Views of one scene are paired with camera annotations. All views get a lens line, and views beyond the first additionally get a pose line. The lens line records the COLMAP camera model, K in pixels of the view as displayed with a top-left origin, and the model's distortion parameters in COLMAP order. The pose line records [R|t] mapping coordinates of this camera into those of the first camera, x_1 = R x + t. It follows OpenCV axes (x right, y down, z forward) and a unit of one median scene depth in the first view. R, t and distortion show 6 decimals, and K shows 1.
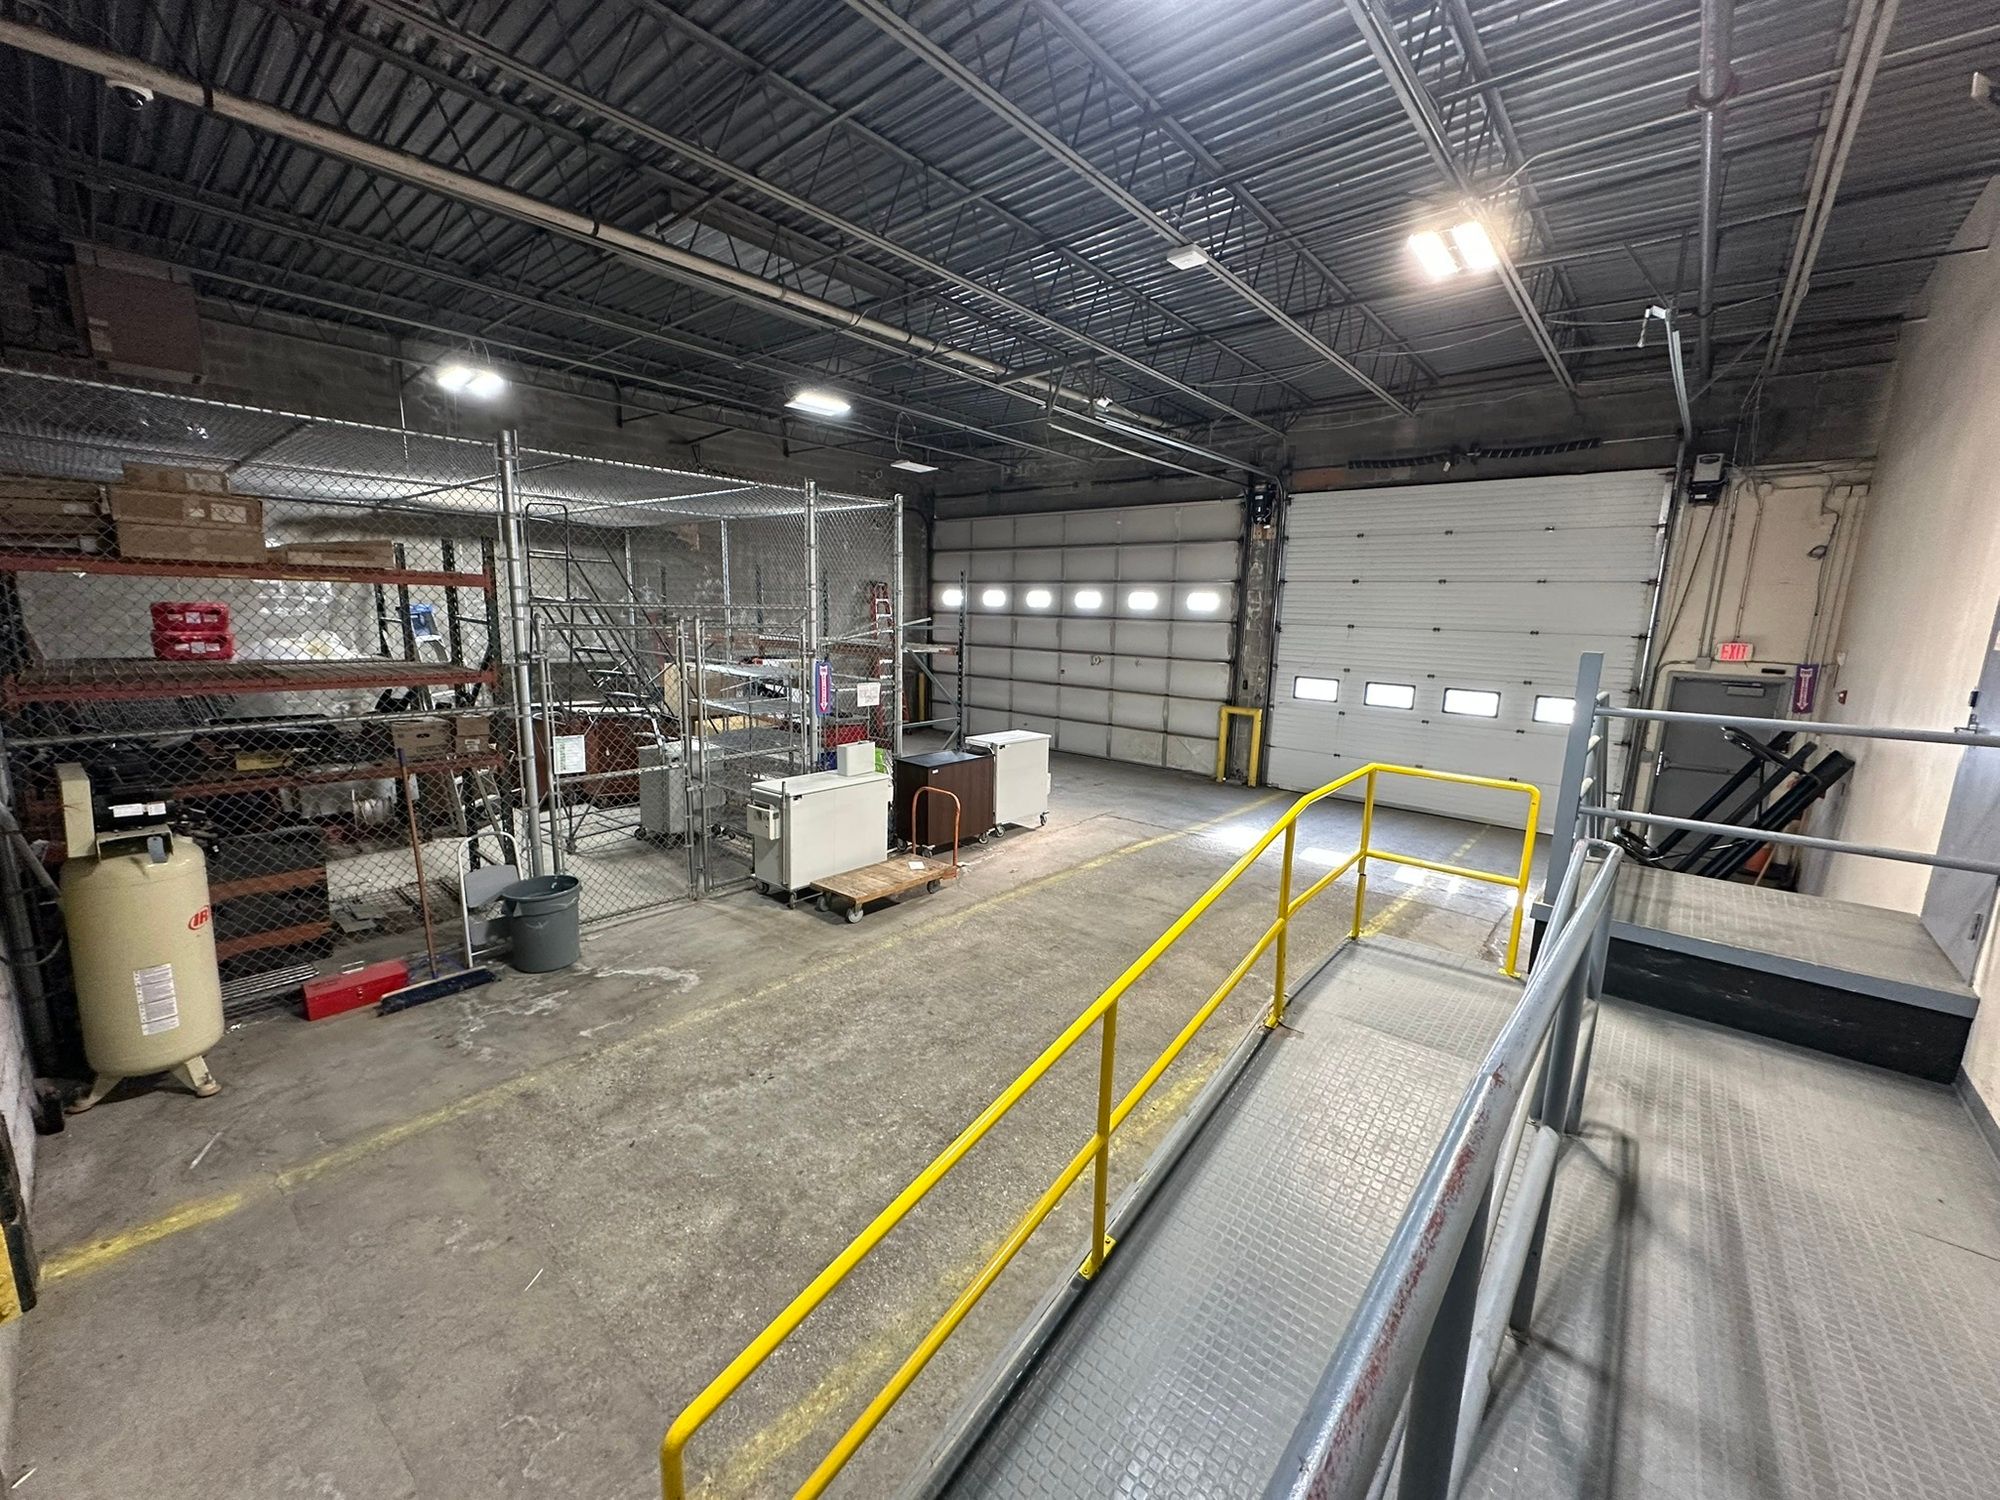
lens RADIAL K [[797.1, 0, 1000.0], [0, 797.1, 750.0], [0, 0, 1]] dist [0.000049, 0.000010]
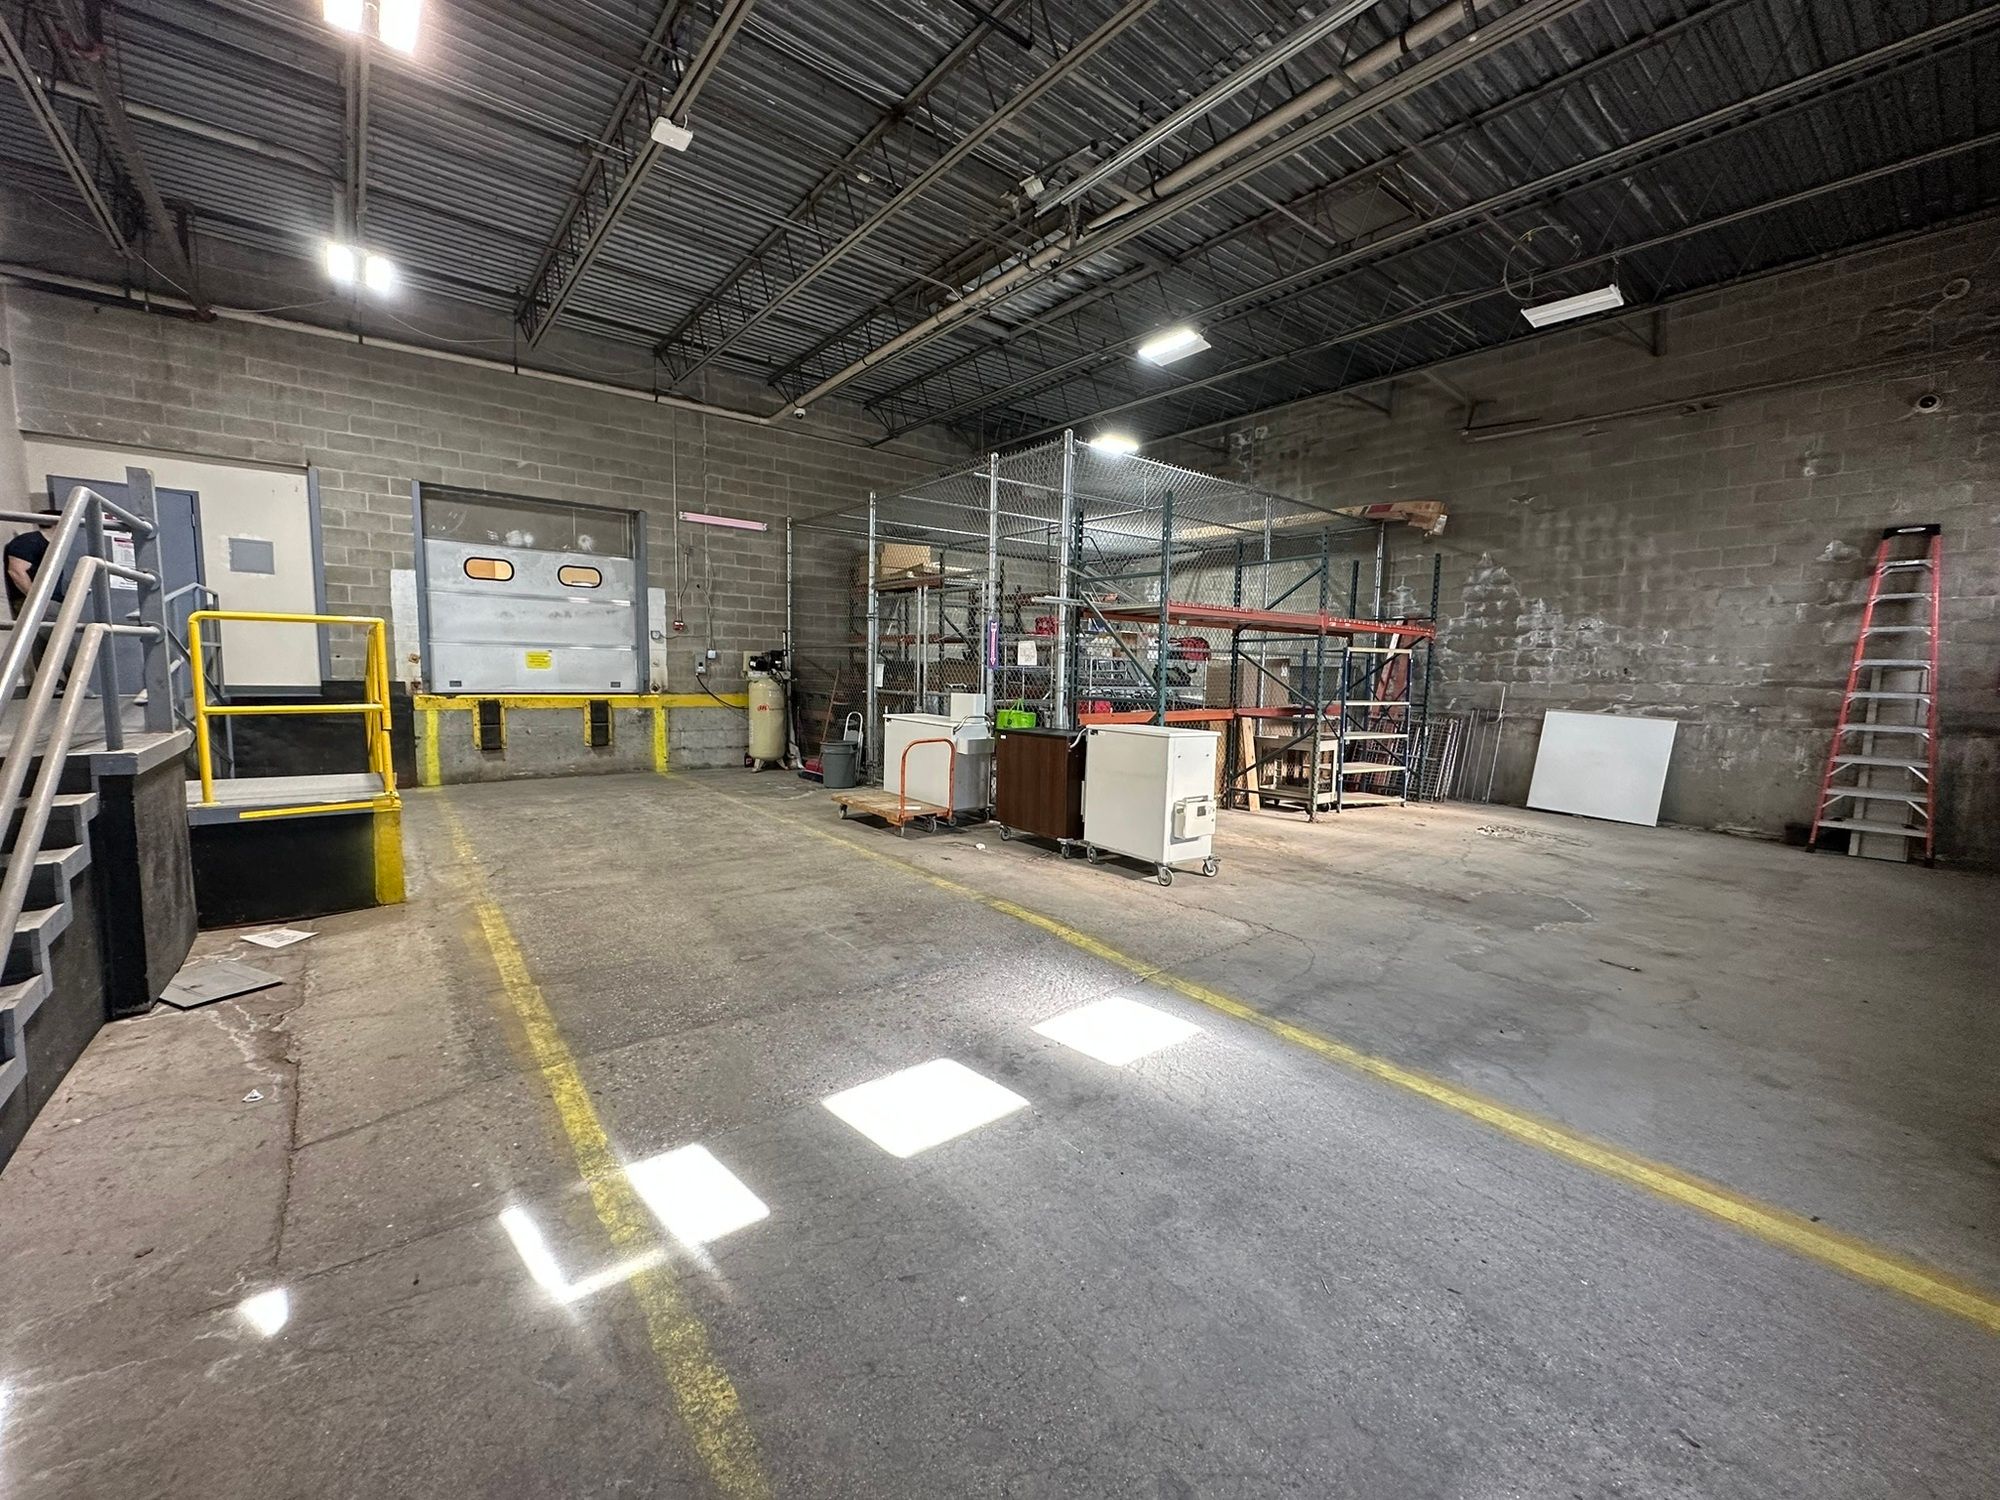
lens RADIAL K [[797.1, 0, 1000.0], [0, 797.1, 750.0], [0, 0, 1]] dist [0.000049, 0.000010]
pose [[-0.176582, 0.069351, -0.981840, 0.715363], [-0.200490, 0.974068, 0.104860, -0.046080], [0.963651, 0.215365, -0.158098, 1.044918]]
